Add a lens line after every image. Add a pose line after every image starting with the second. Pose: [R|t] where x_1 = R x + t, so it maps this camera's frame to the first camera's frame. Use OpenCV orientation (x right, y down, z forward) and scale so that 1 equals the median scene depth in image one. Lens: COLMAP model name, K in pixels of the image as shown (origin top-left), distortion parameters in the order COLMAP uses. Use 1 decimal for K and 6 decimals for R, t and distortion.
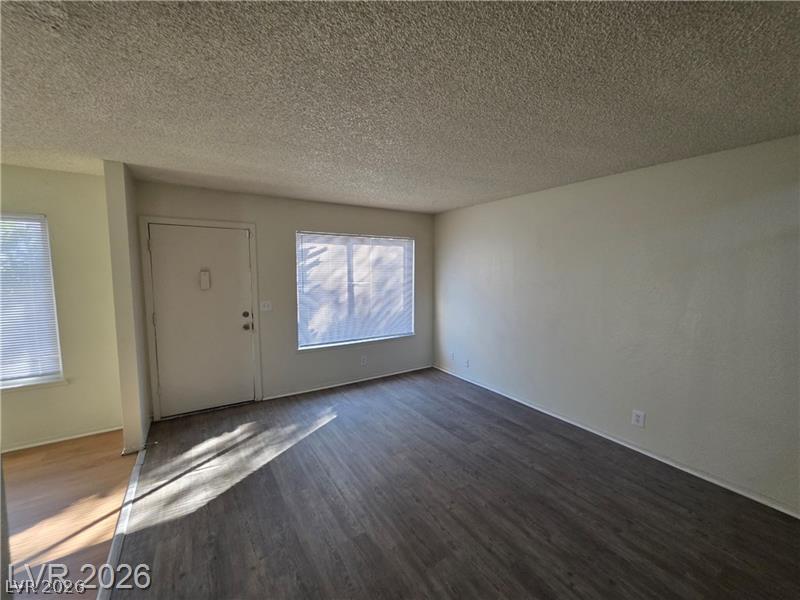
lens RADIAL K [[322.7, 0, 397.4], [0, 322.7, 299.7], [0, 0, 1]] dist [0.001688, -0.000217]
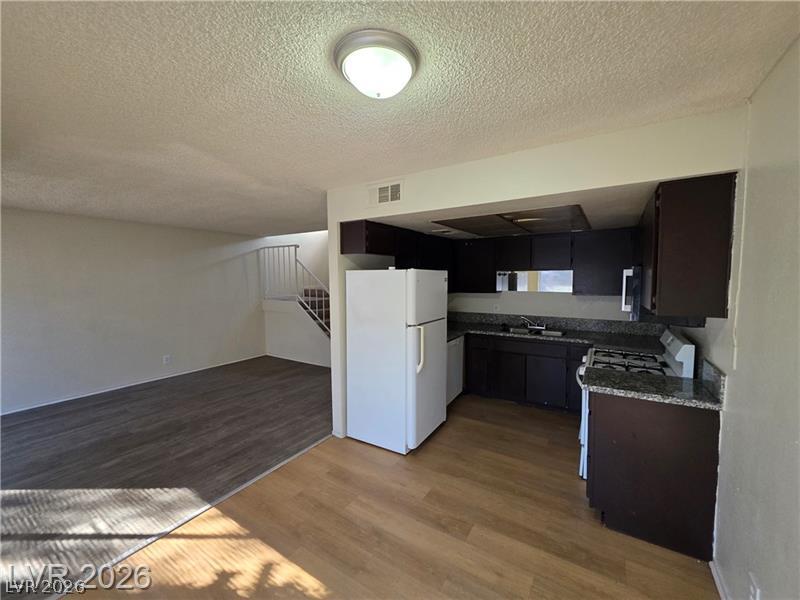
lens RADIAL K [[322.7, 0, 407.1], [0, 322.7, 298.5], [0, 0, 1]] dist [0.001688, -0.000217]
pose [[-0.436469, -0.061479, 0.897616, -1.320921], [0.089326, 0.989772, 0.111226, -0.052740], [-0.895274, 0.128727, -0.426514, 0.461503]]
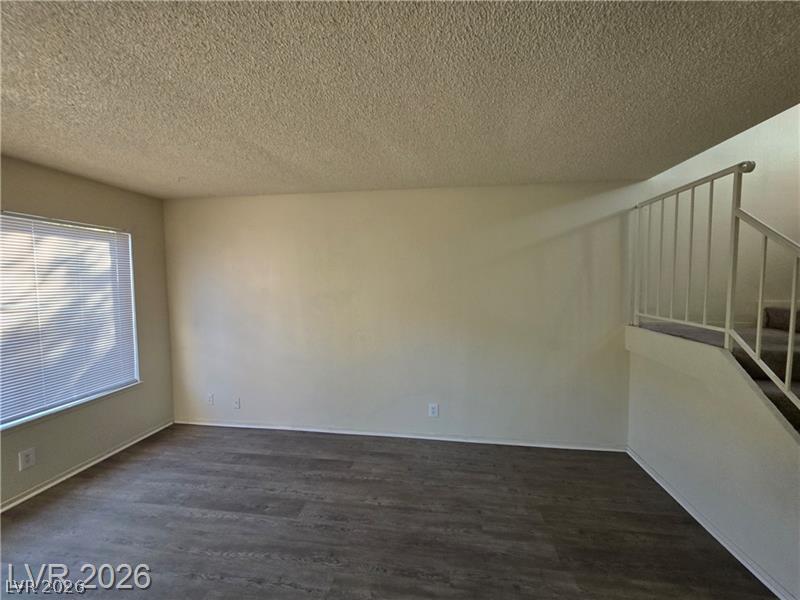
lens RADIAL K [[322.7, 0, 403.3], [0, 322.7, 301.8], [0, 0, 1]] dist [0.001688, -0.000217]
pose [[0.643665, -0.050519, 0.763638, -0.145335], [0.077909, 0.996960, 0.000285, -0.016527], [-0.761331, 0.059311, 0.645644, 0.296349]]
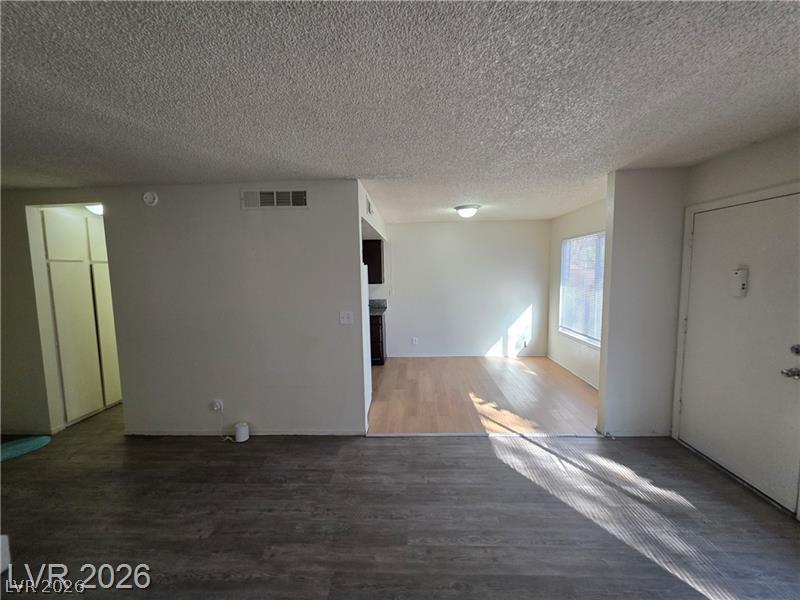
lens RADIAL K [[322.7, 0, 400.3], [0, 322.7, 299.8], [0, 0, 1]] dist [0.001688, -0.000217]
pose [[-0.570770, 0.082025, -0.817003, 0.394582], [-0.060961, 0.988019, 0.141782, -0.084558], [0.818844, 0.130730, -0.558931, 0.876833]]
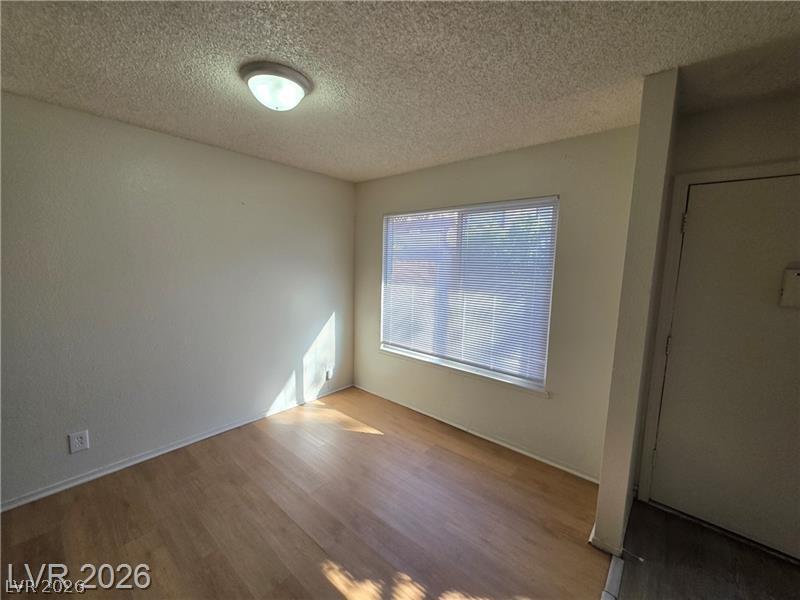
lens RADIAL K [[322.7, 0, 405.1], [0, 322.7, 299.7], [0, 0, 1]] dist [0.001688, -0.000217]
pose [[0.300094, 0.115546, -0.946886, -0.345483], [-0.115919, 0.989698, 0.084033, -0.017370], [0.946840, 0.084544, 0.310396, 0.346482]]
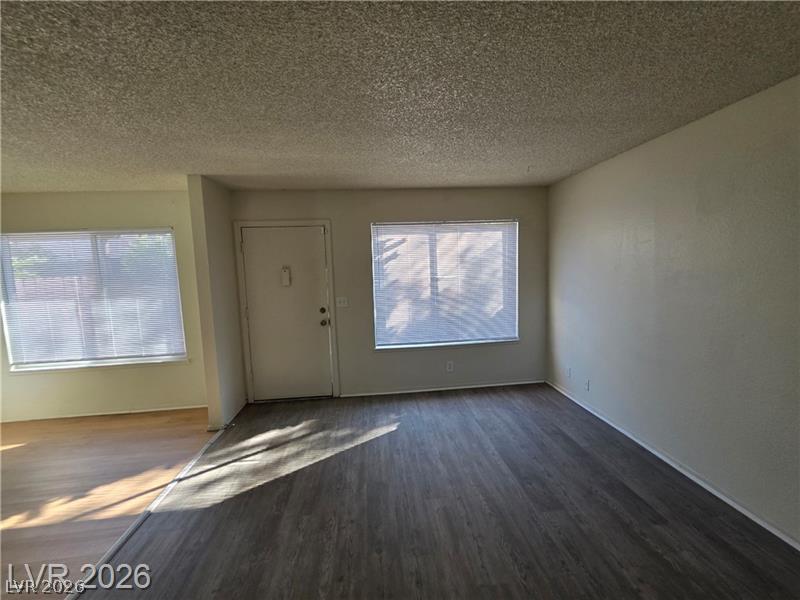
lens RADIAL K [[322.7, 0, 405.1], [0, 322.7, 297.5], [0, 0, 1]] dist [0.001688, -0.000217]
pose [[0.896190, 0.012622, -0.443491, 0.243432], [-0.005735, 0.999841, 0.016867, -0.014884], [0.443634, -0.012572, 0.896120, 0.247794]]
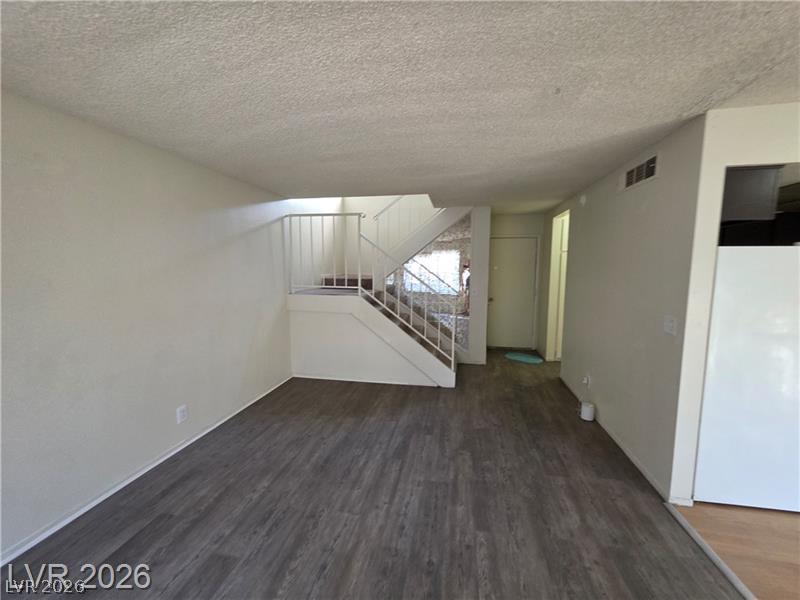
lens RADIAL K [[322.7, 0, 406.0], [0, 322.7, 295.4], [0, 0, 1]] dist [0.001688, -0.000217]
pose [[-0.737799, -0.069188, 0.671466, -0.337760], [0.061455, 0.983717, 0.168888, -0.094785], [-0.672218, 0.165870, -0.721533, 1.062559]]
